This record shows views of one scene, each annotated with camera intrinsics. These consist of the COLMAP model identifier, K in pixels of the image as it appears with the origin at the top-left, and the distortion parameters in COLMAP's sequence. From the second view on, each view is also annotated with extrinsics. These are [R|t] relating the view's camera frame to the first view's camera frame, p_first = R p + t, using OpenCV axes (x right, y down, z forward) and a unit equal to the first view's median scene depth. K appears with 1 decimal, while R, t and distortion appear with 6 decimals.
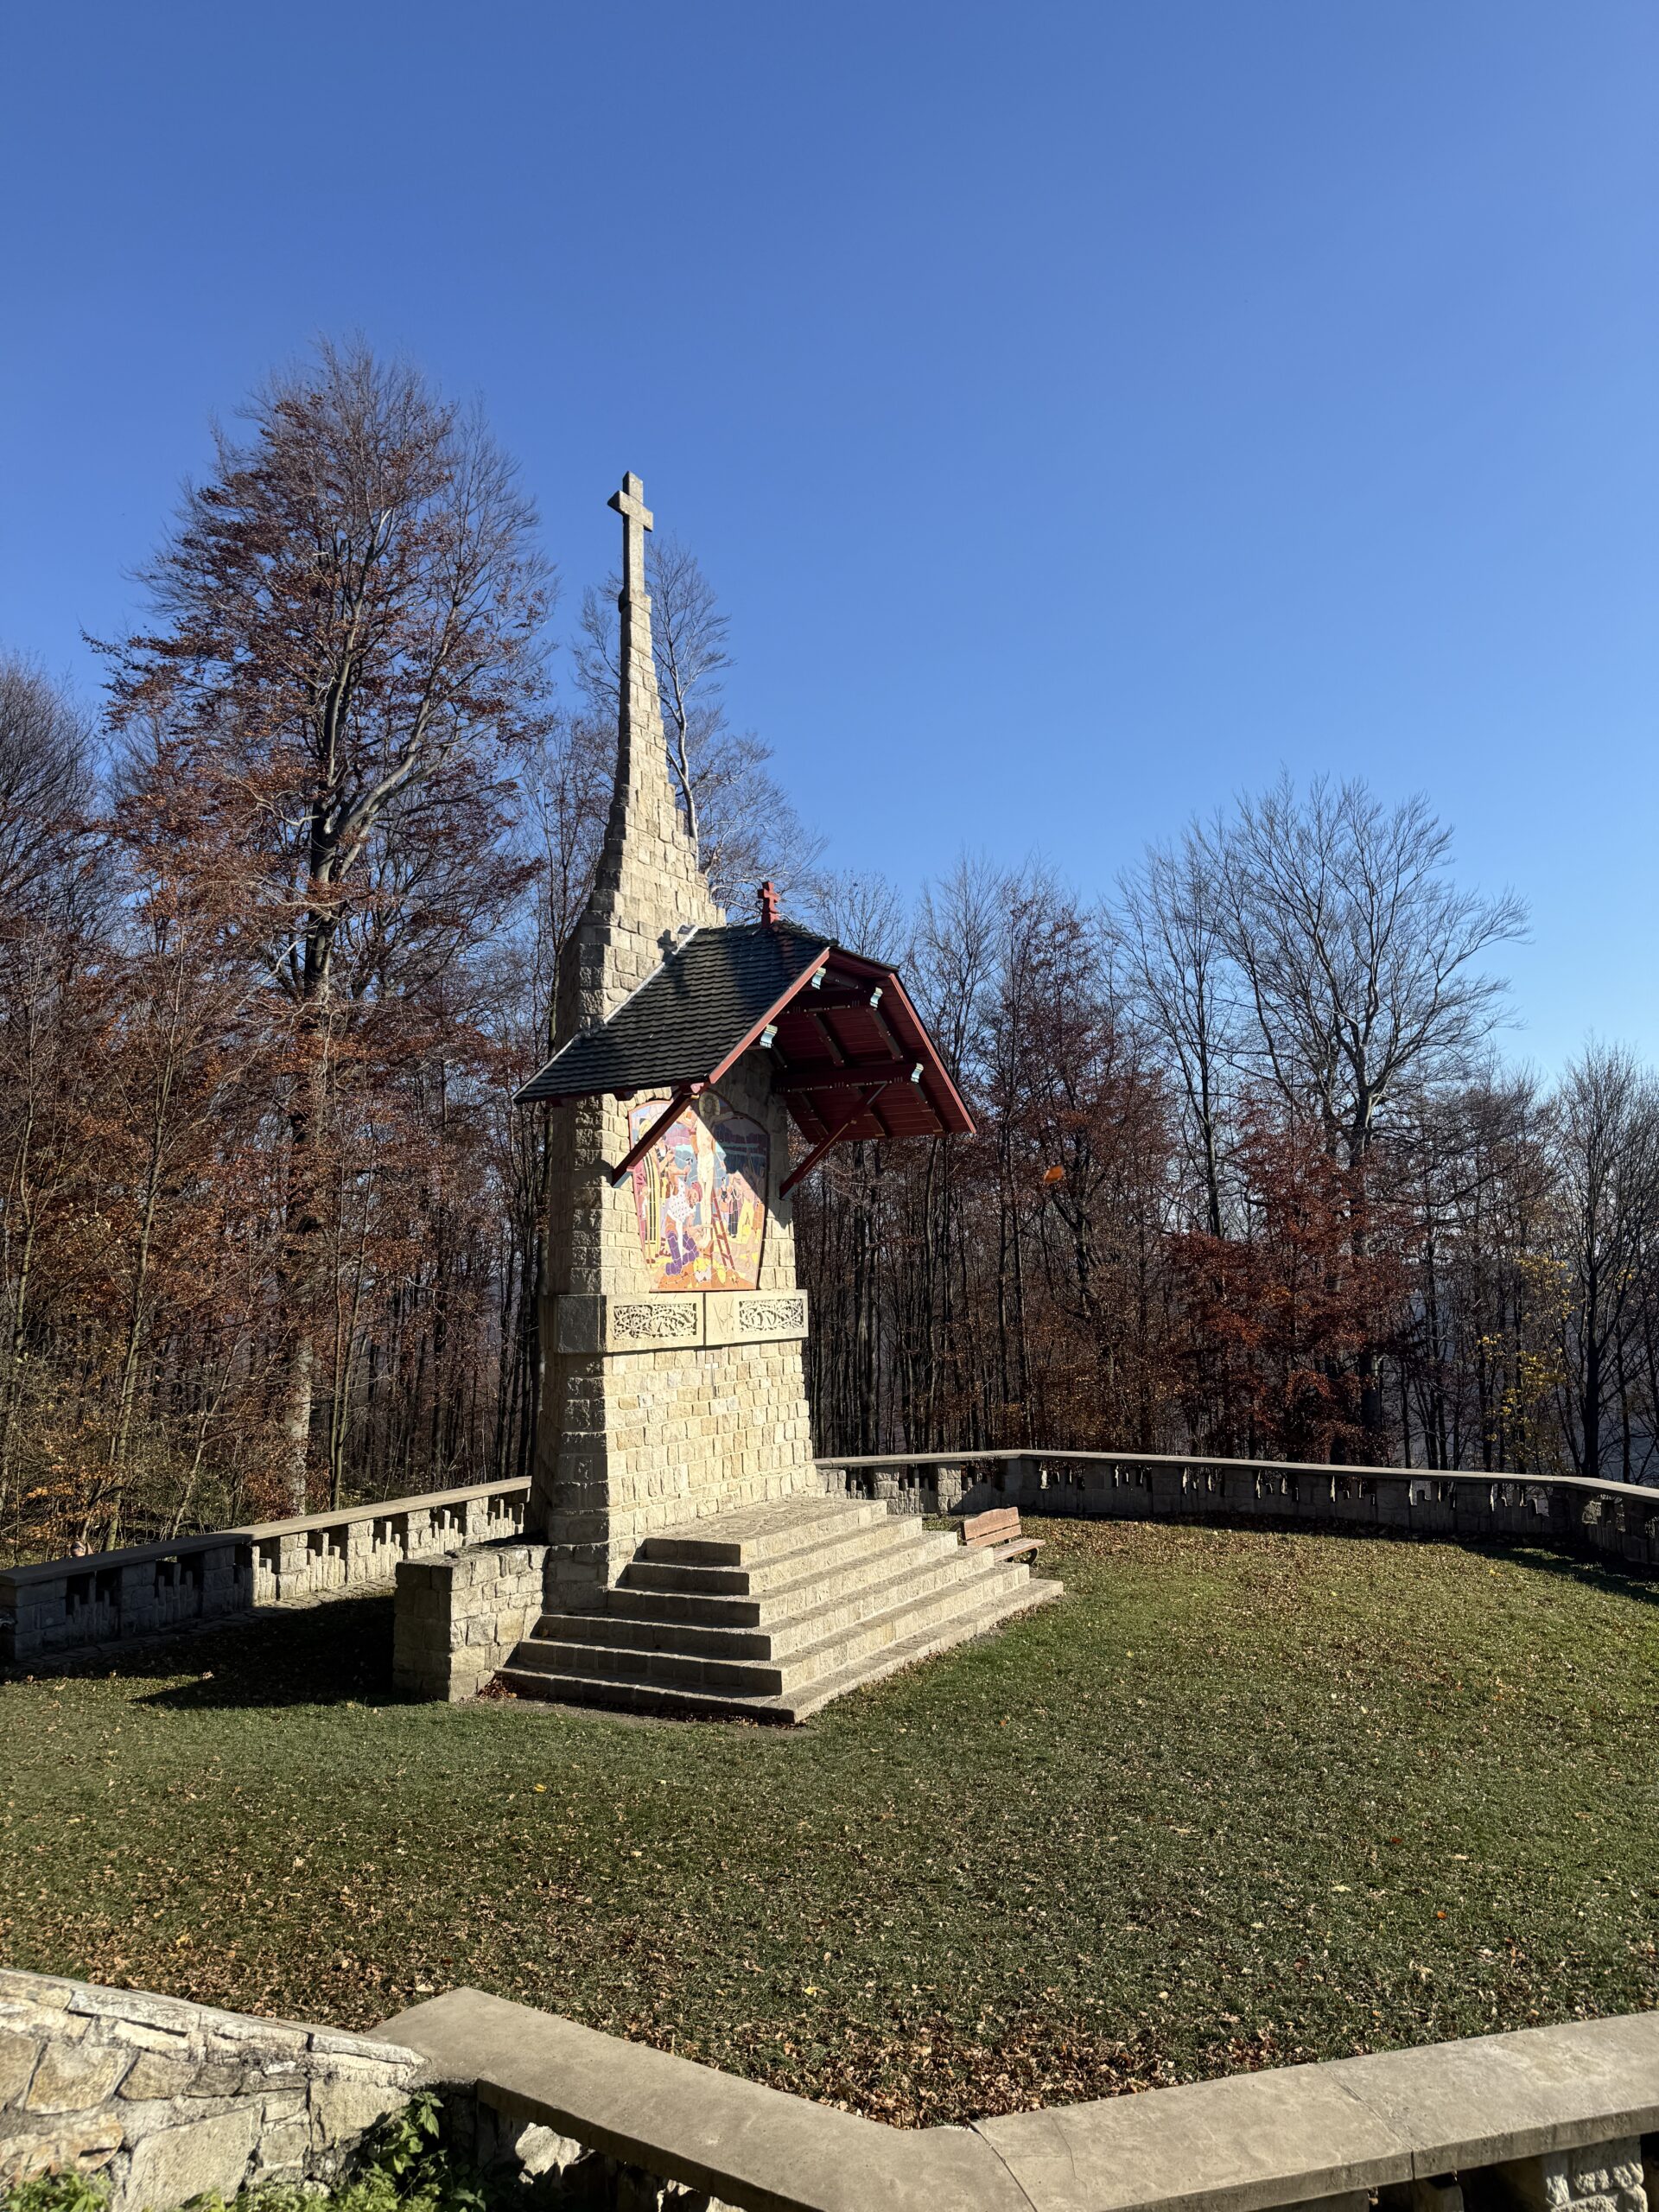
lens RADIAL K [[1541.8, 0, 873.6], [0, 1541.8, 1074.4], [0, 0, 1]] dist [0.163797, -0.295358]
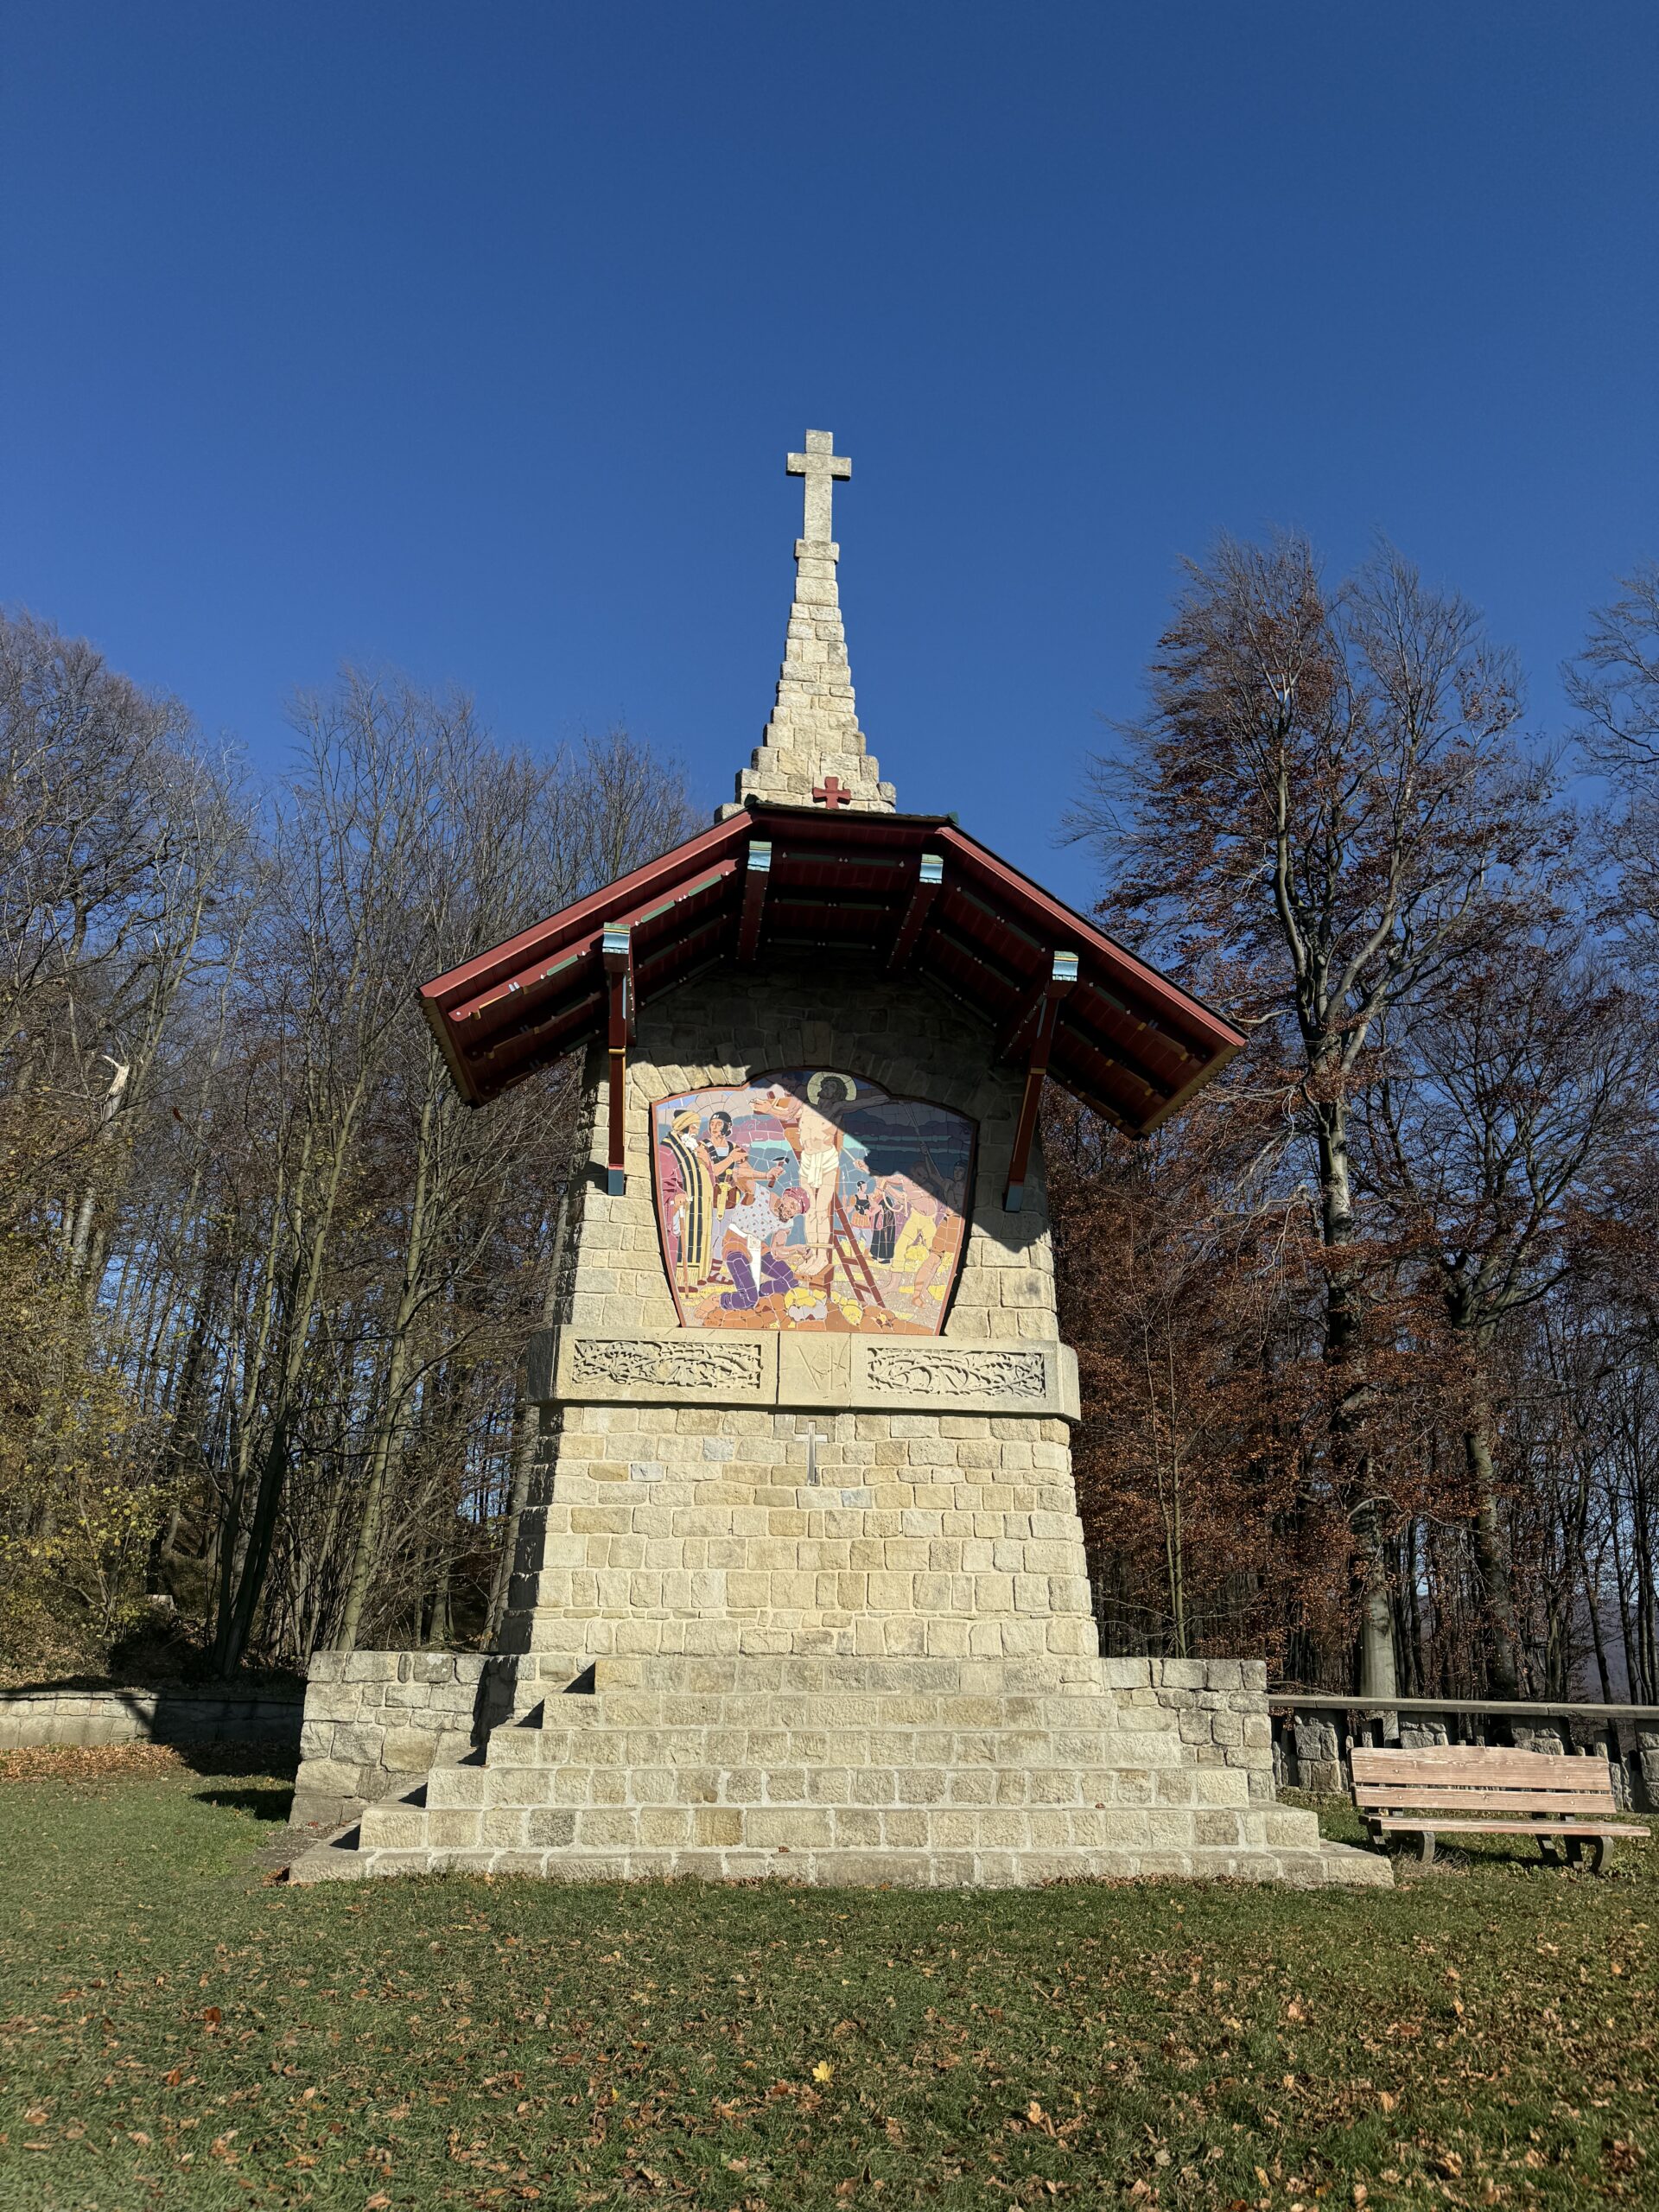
lens RADIAL K [[1541.8, 0, 873.6], [0, 1541.8, 1074.4], [0, 0, 1]] dist [0.163797, -0.295358]
pose [[0.562278, -0.262760, -0.784093, 0.505199], [0.086830, 0.961694, -0.260010, 0.214948], [0.822377, 0.078115, 0.563554, 0.615458]]
